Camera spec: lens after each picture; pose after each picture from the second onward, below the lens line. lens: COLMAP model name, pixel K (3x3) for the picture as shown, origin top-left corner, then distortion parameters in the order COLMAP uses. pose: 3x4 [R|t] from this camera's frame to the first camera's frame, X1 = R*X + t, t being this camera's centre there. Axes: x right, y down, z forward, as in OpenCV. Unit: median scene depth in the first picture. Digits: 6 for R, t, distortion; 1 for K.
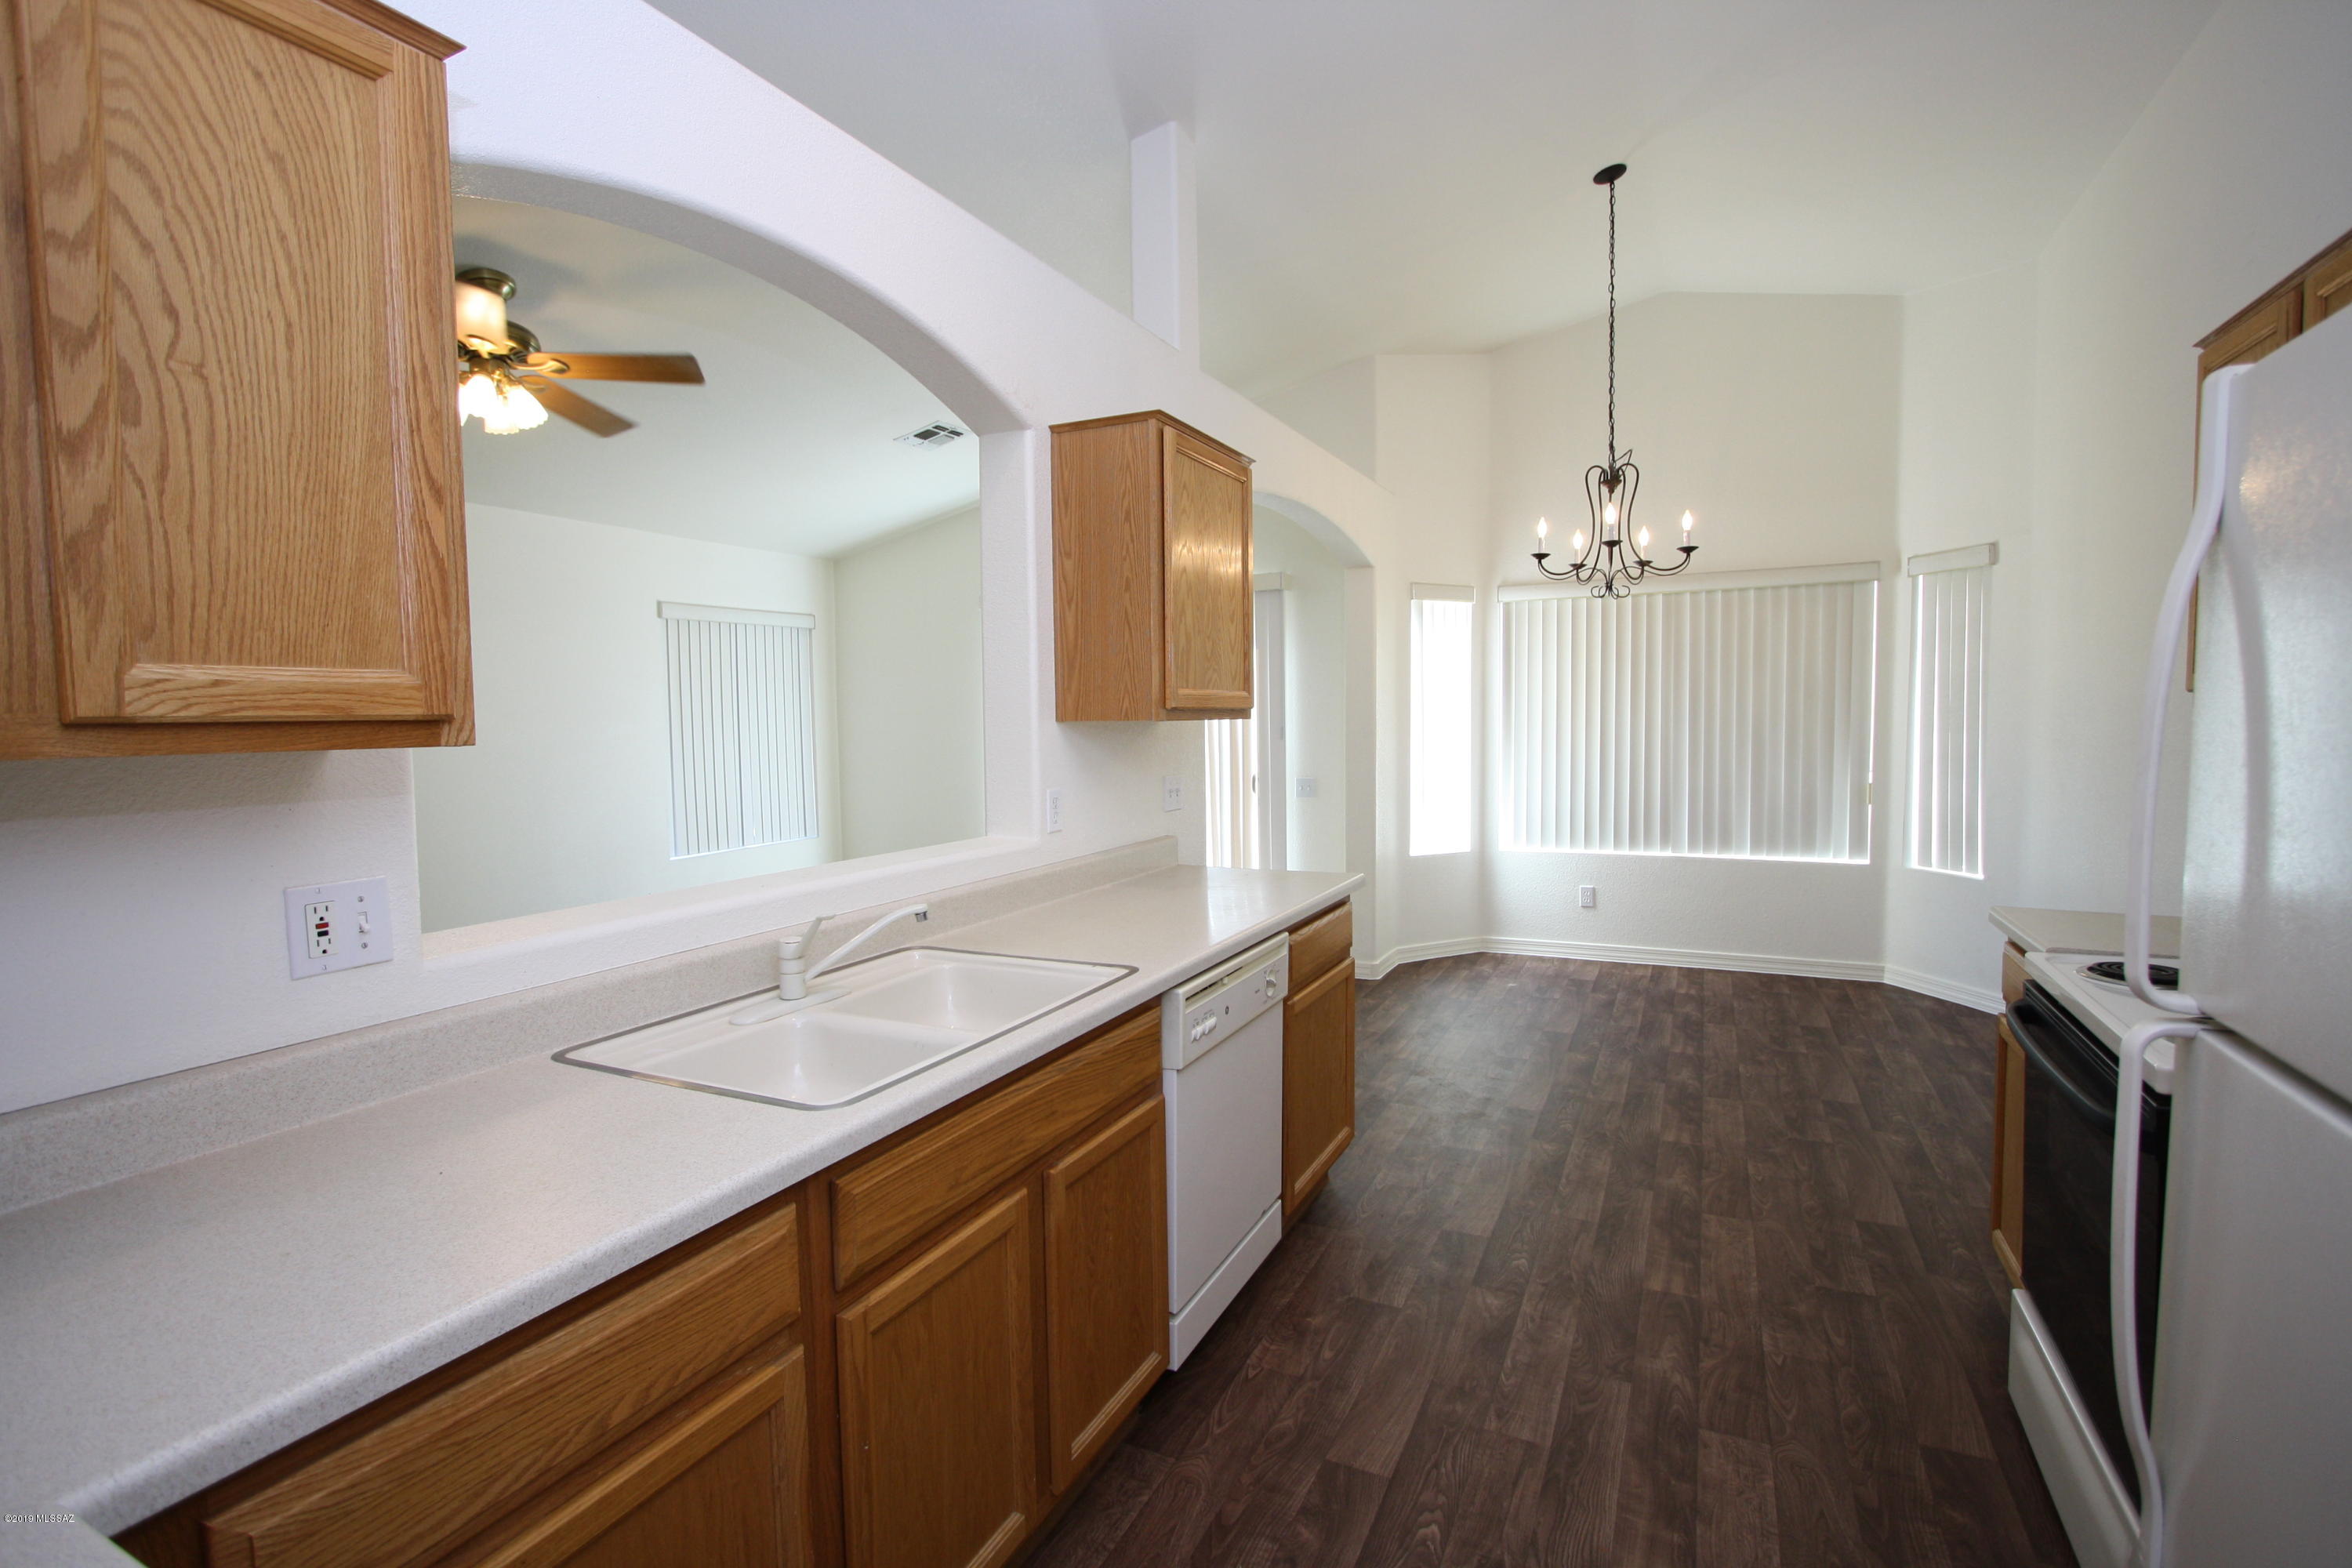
lens RADIAL K [[1100.3, 0, 1164.0], [0, 1100.3, 778.9], [0, 0, 1]] dist [-0.018067, 0.001955]
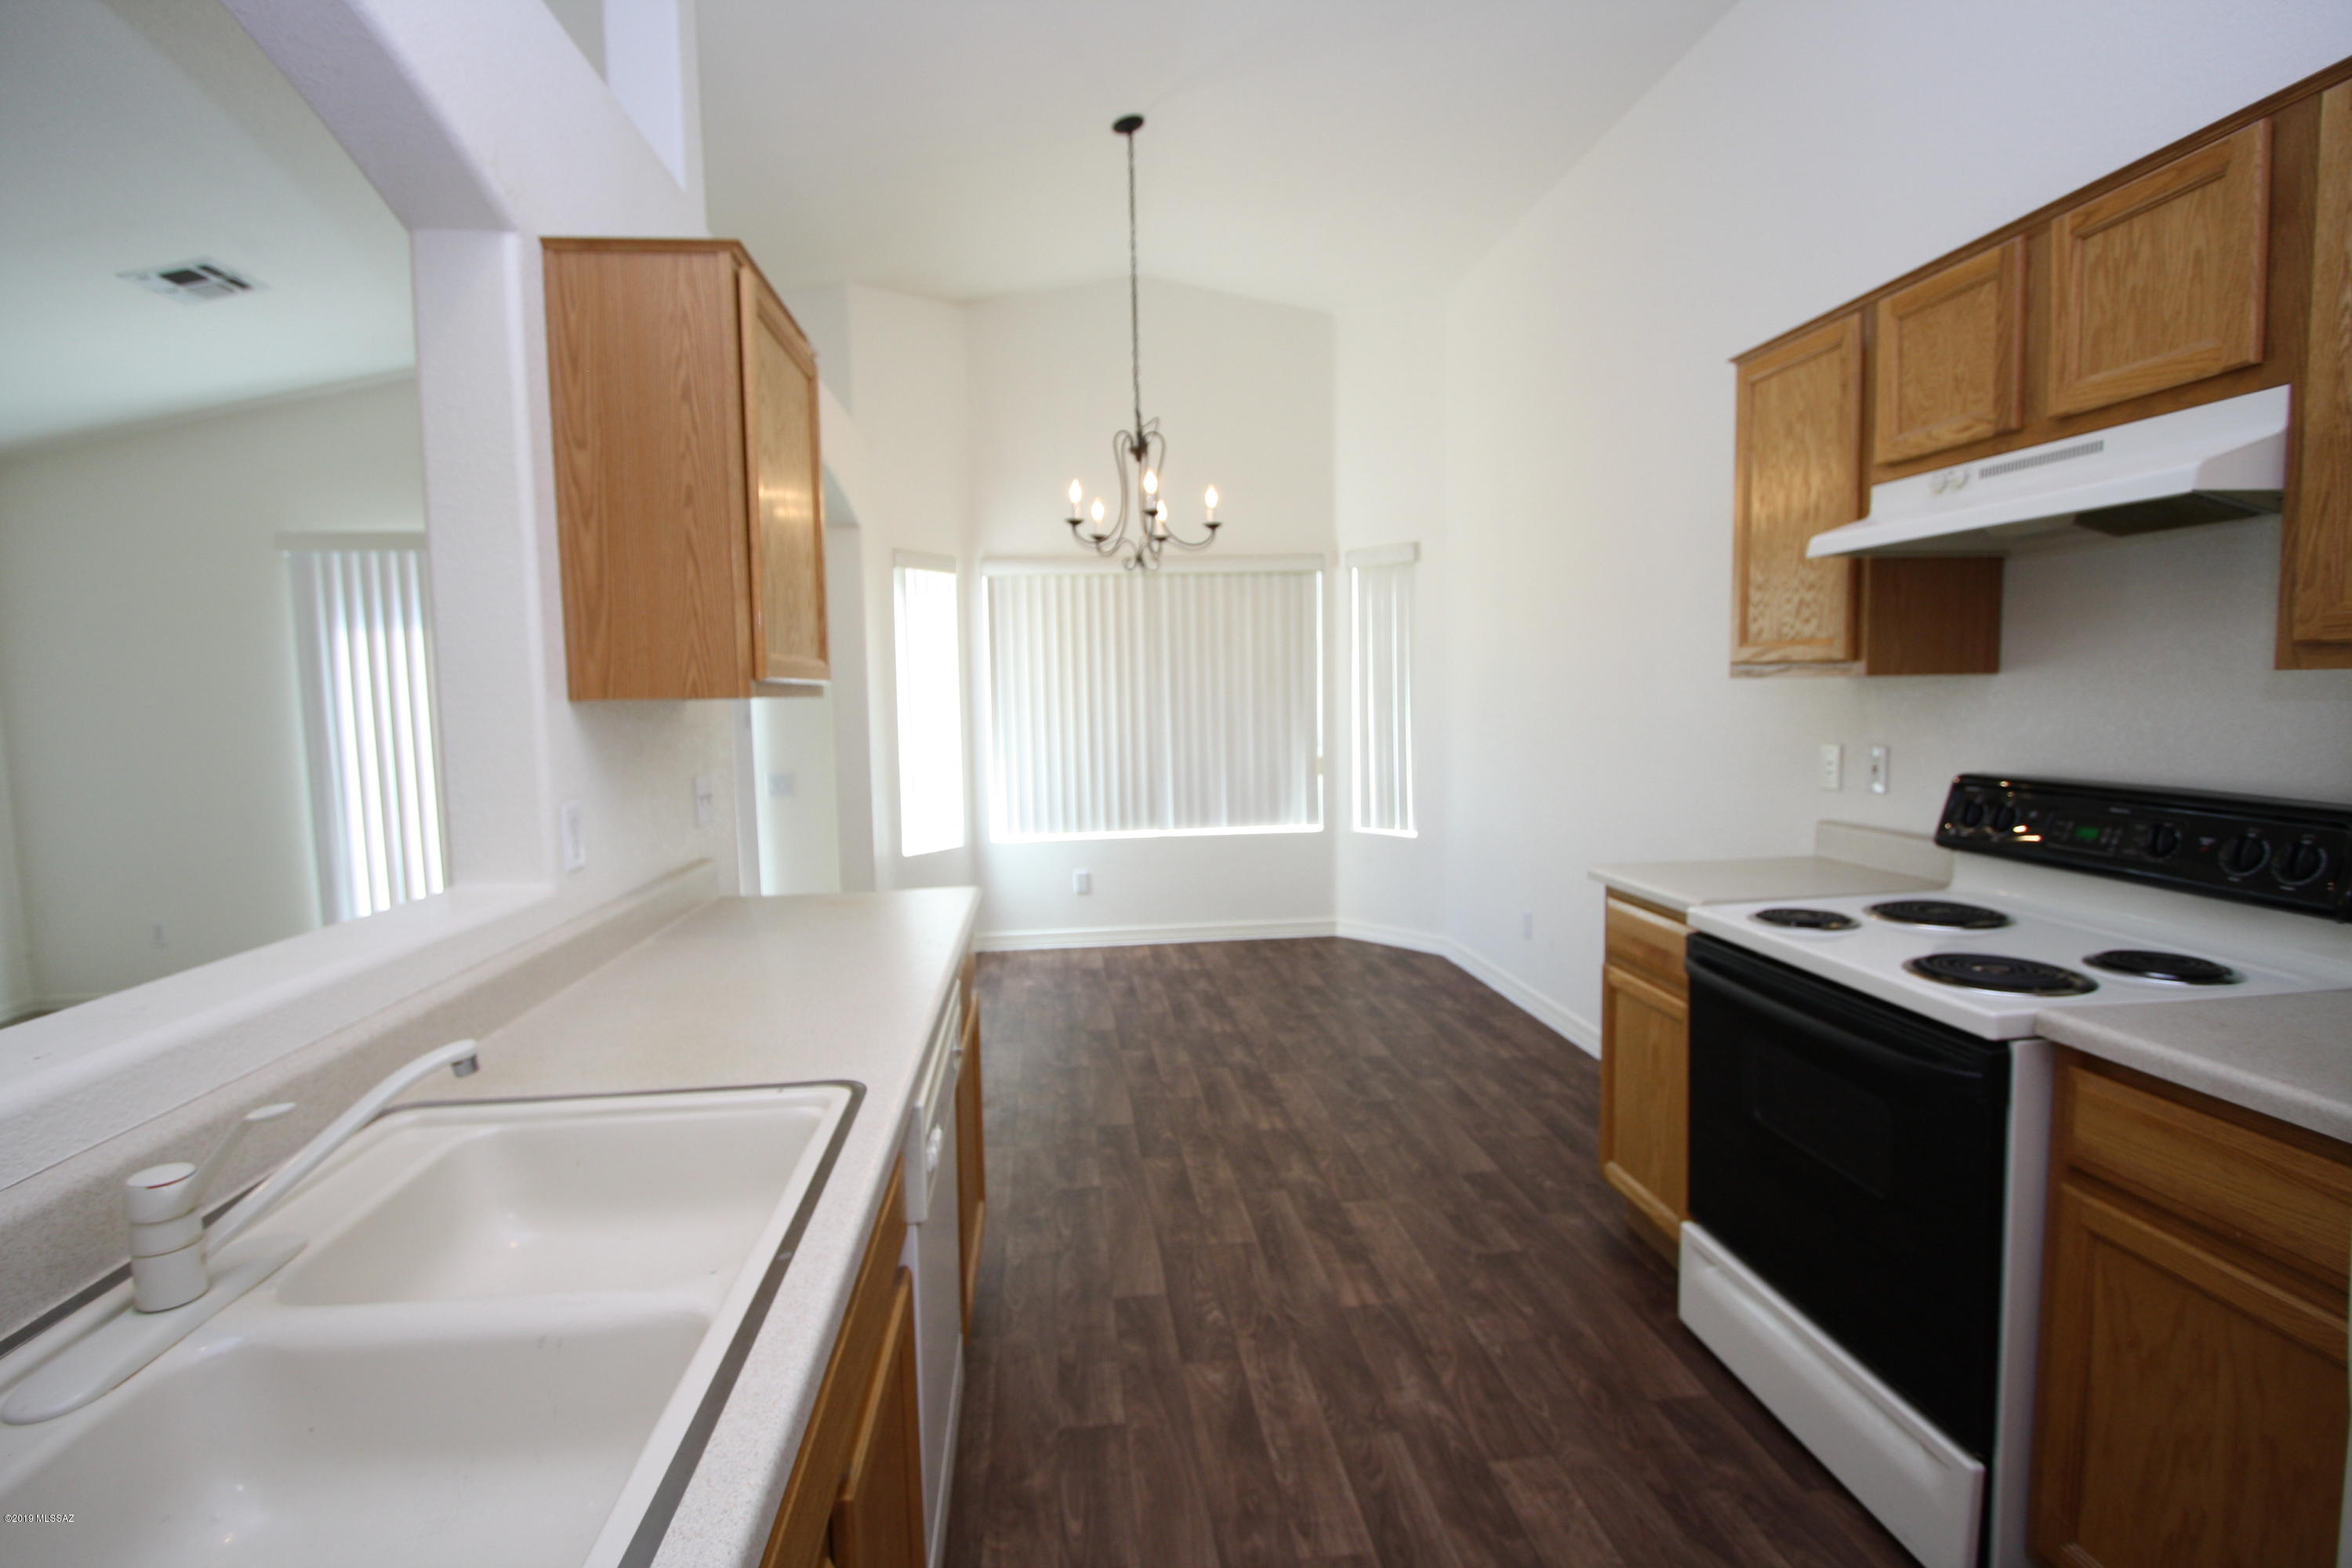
lens RADIAL K [[1100.3, 0, 1163.6], [0, 1100.3, 782.2], [0, 0, 1]] dist [-0.018067, 0.001955]
pose [[0.847473, -0.047023, 0.528752, -0.096818], [0.040489, 0.998893, 0.023938, -0.003829], [-0.529292, 0.001122, 0.848439, 0.178980]]
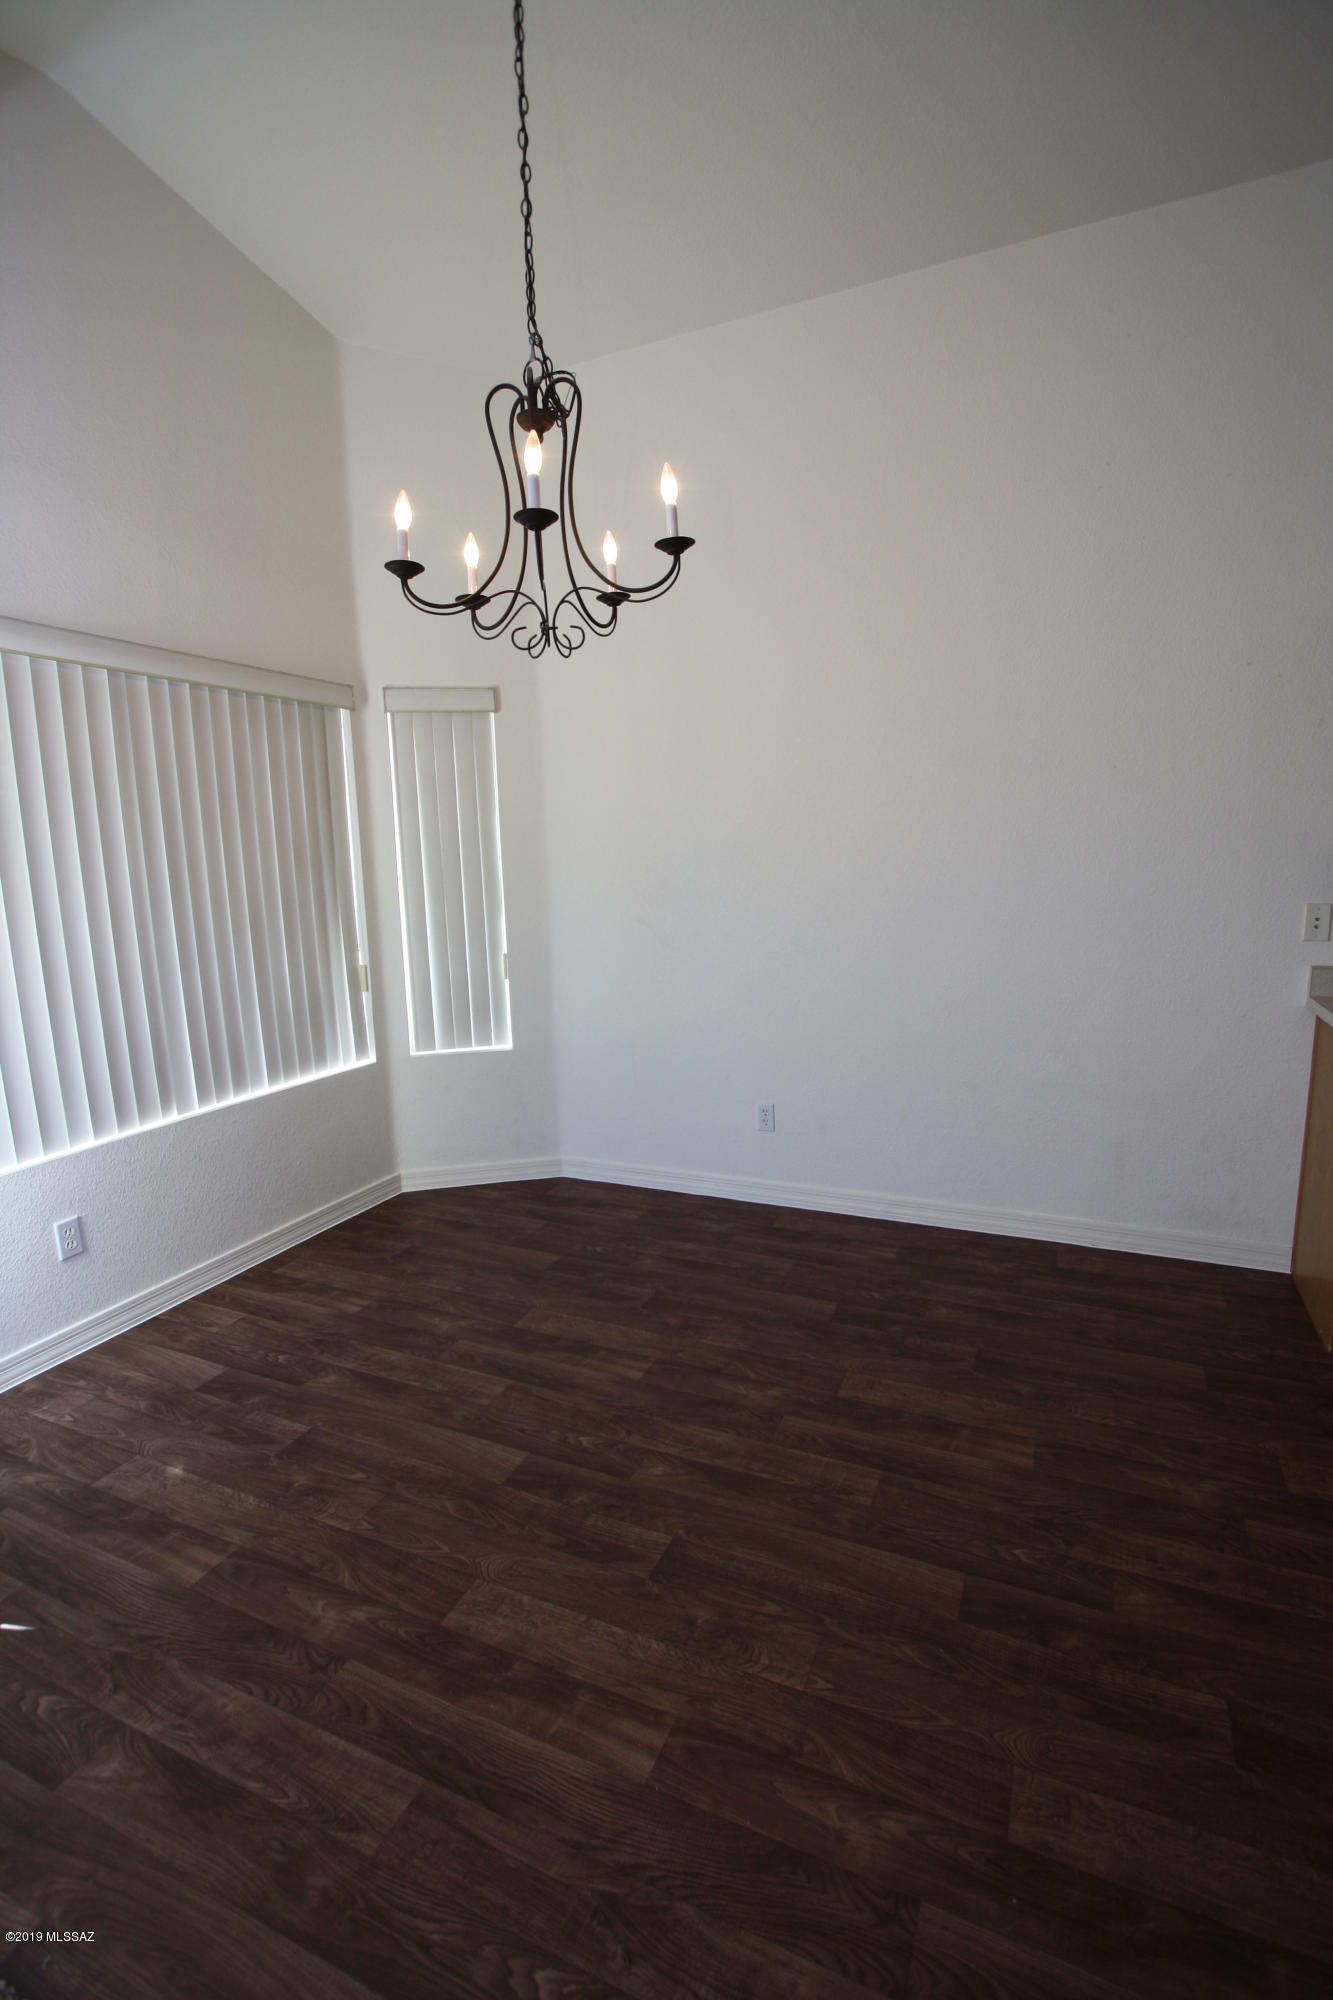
lens RADIAL K [[935.6, 0, 669.3], [0, 935.6, 1013.2], [0, 0, 1]] dist [-0.018067, 0.001955]
pose [[-0.036545, -0.149029, 0.988157, -0.070418], [0.088474, 0.984453, 0.151742, -0.058545], [-0.995408, 0.092971, -0.022792, 1.003535]]
